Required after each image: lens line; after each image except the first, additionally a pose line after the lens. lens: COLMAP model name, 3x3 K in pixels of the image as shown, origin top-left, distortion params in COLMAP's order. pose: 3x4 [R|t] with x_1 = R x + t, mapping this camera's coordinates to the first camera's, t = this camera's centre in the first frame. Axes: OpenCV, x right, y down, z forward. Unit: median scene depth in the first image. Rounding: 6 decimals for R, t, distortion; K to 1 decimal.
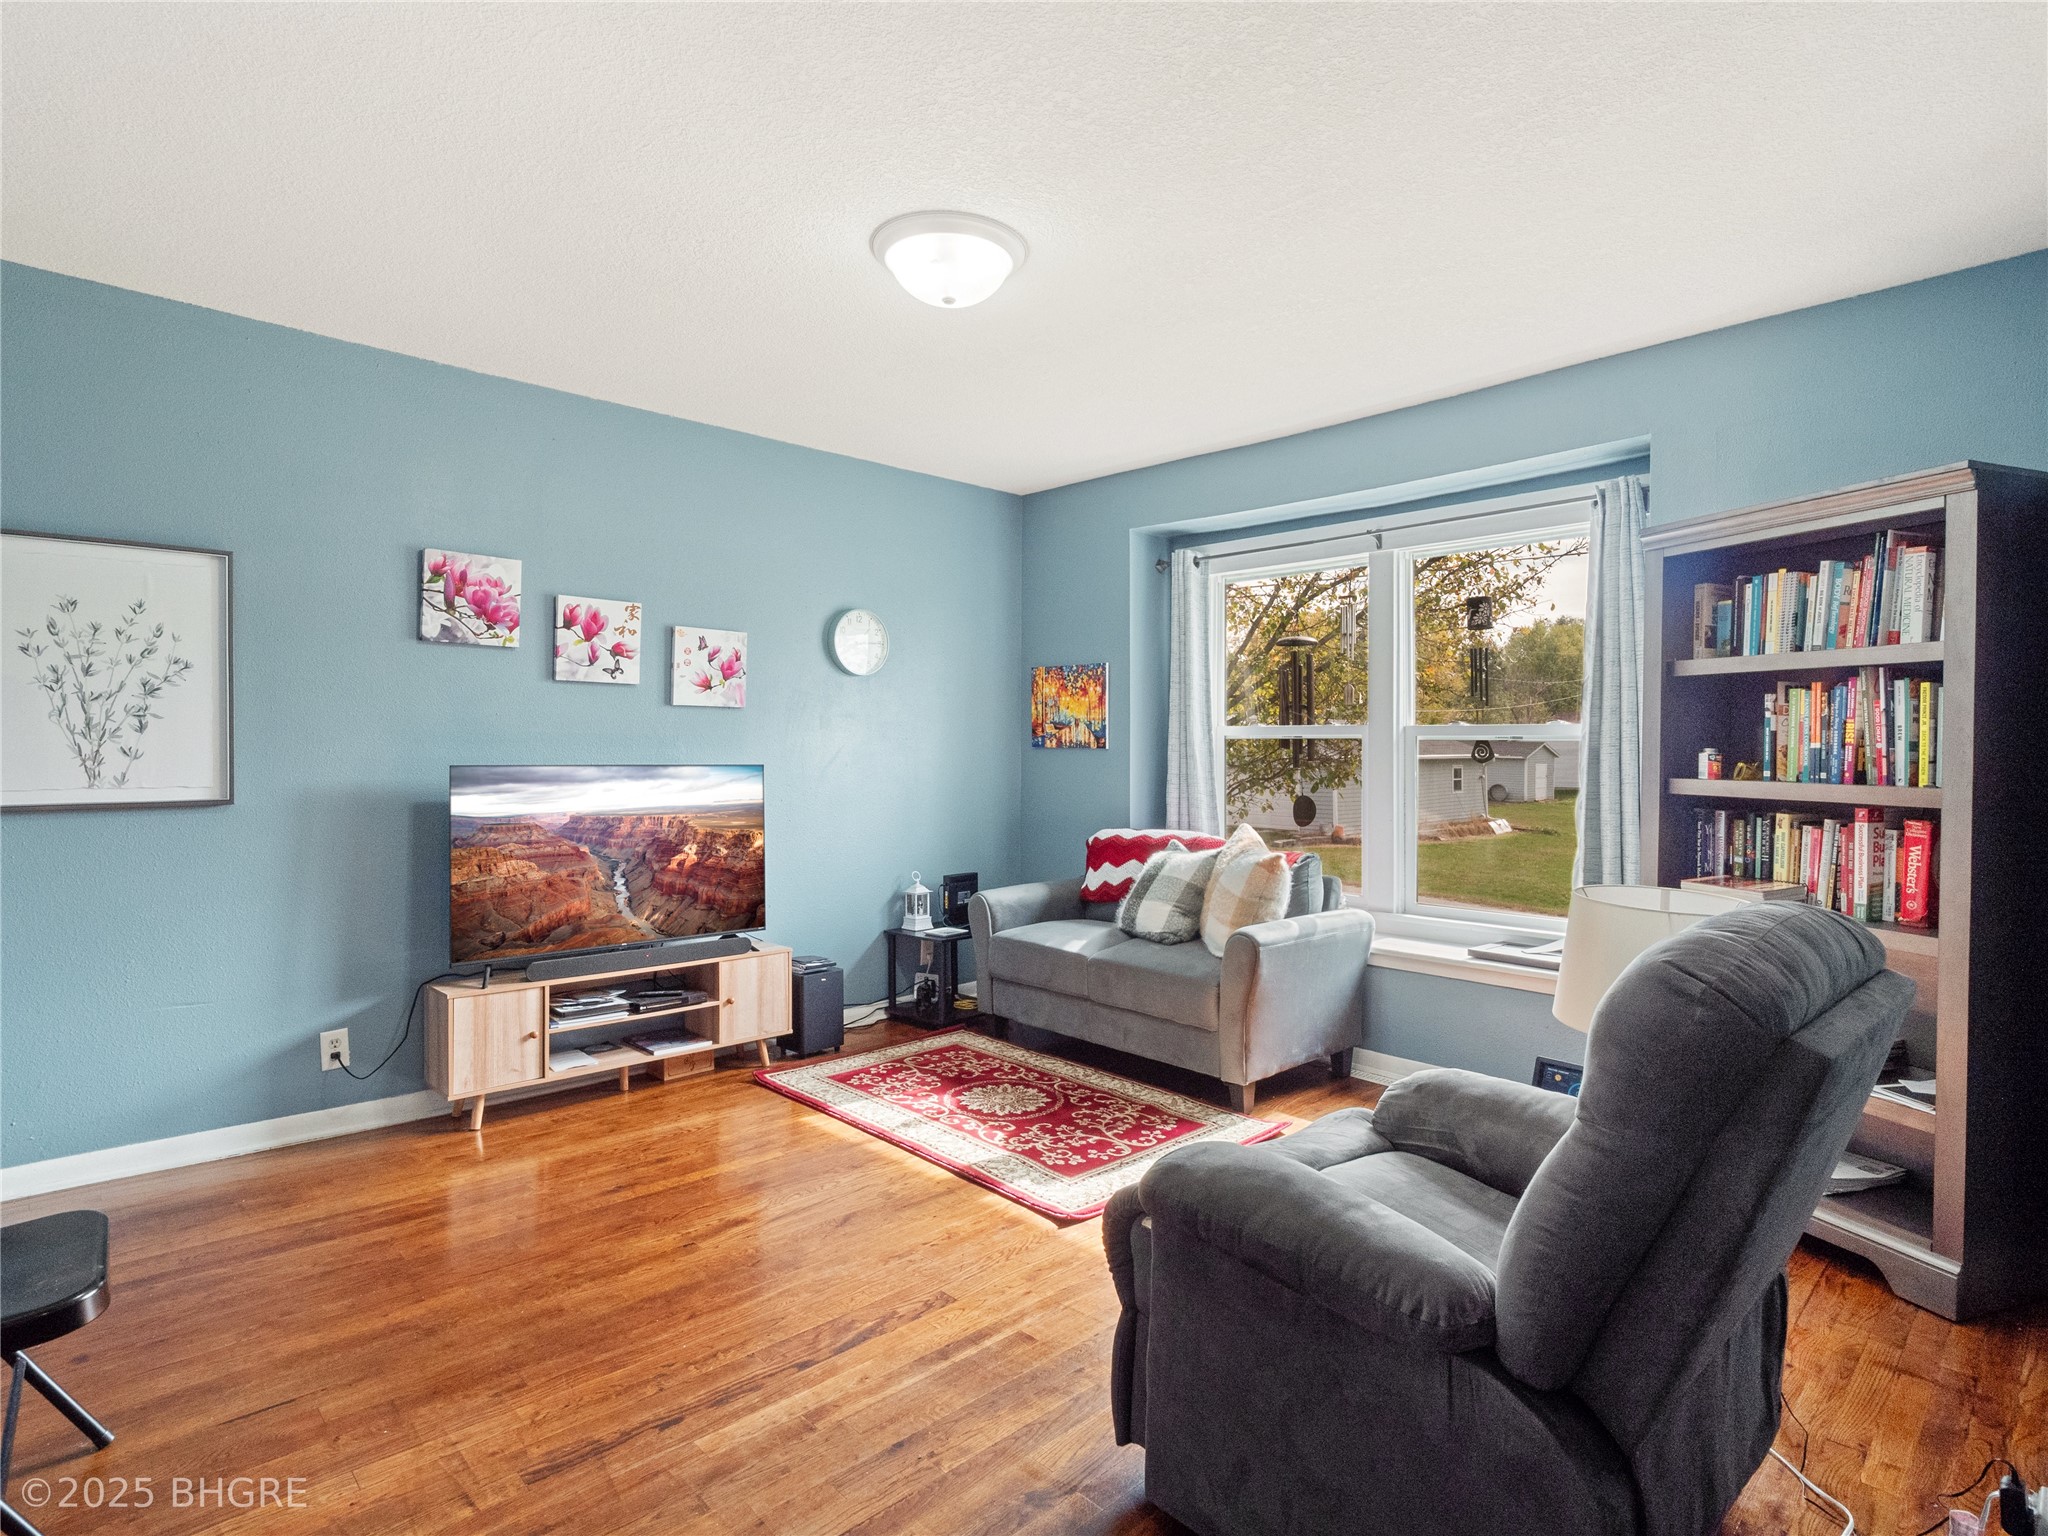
lens RADIAL K [[1063.1, 0, 1025.4], [0, 1063.1, 753.2], [0, 0, 1]] dist [0.001218, -0.000232]
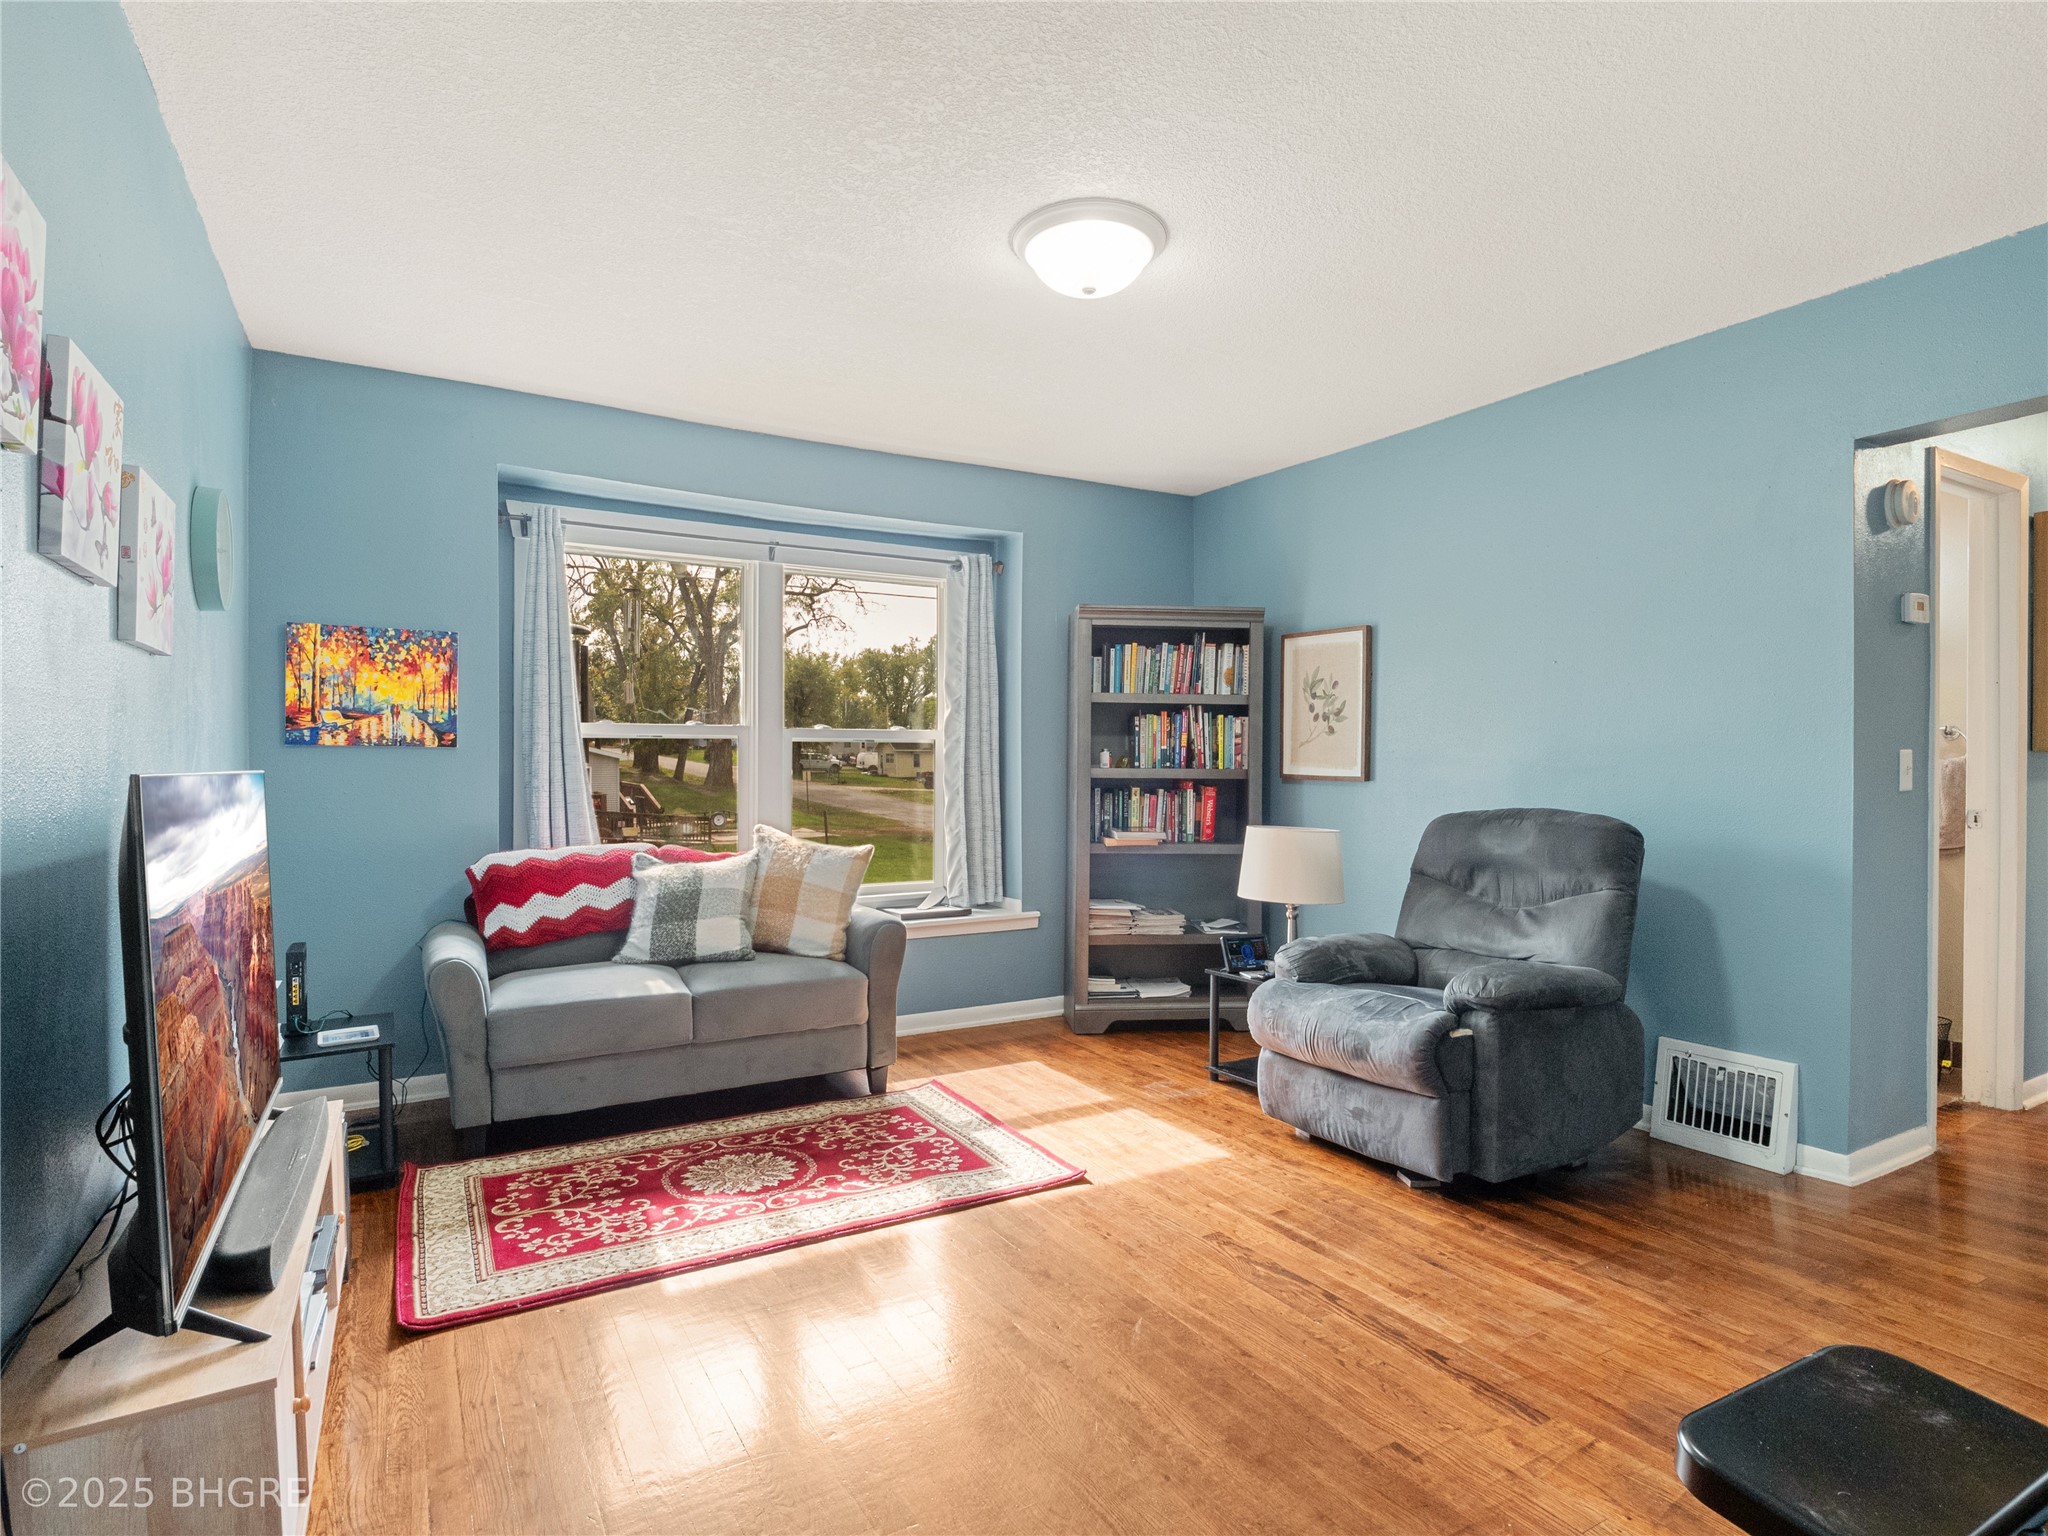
lens RADIAL K [[1080.3, 0, 1026.1], [0, 1080.3, 777.1], [0, 0, 1]] dist [0.001528, -0.000111]
pose [[0.233483, -0.014180, 0.972257, -0.805755], [0.006801, 0.999893, 0.012949, 0.013280], [-0.972337, 0.003589, 0.233555, 0.619065]]
